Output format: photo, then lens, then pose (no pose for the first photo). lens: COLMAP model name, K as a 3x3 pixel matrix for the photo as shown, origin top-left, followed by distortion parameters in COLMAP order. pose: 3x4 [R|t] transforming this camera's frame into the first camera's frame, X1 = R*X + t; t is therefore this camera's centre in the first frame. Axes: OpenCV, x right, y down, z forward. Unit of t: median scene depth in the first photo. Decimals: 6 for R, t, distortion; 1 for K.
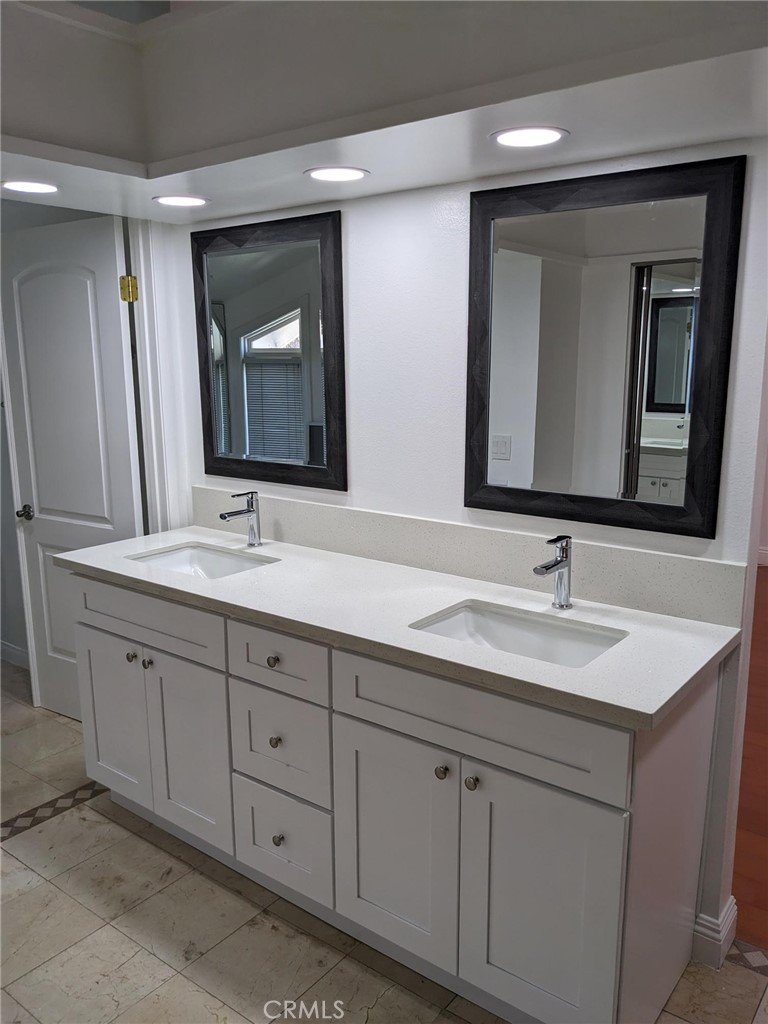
lens RADIAL K [[803.3, 0, 384.0], [0, 803.3, 512.0], [0, 0, 1]] dist [0.000105, -0.038850]
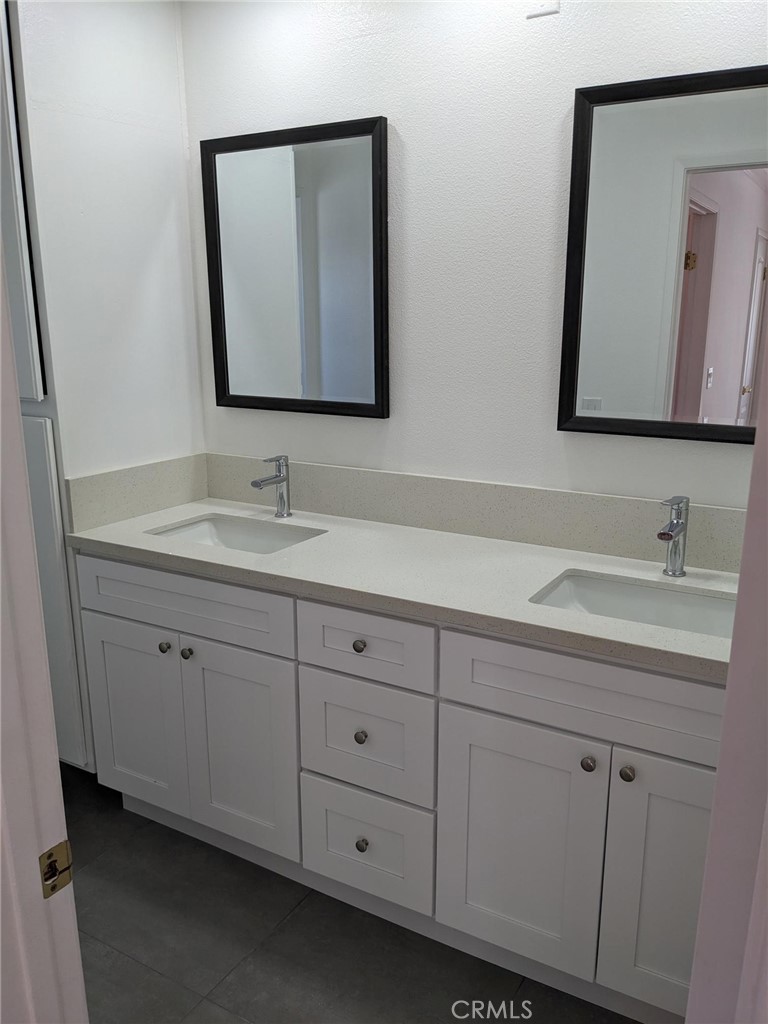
lens RADIAL K [[803.3, 0, 384.0], [0, 803.3, 512.0], [0, 0, 1]] dist [0.000105, -0.038850]
pose [[0.992311, -0.022287, 0.121750, -0.205613], [0.017624, 0.999074, 0.039246, 0.005012], [-0.122512, -0.036798, 0.991785, 0.122045]]
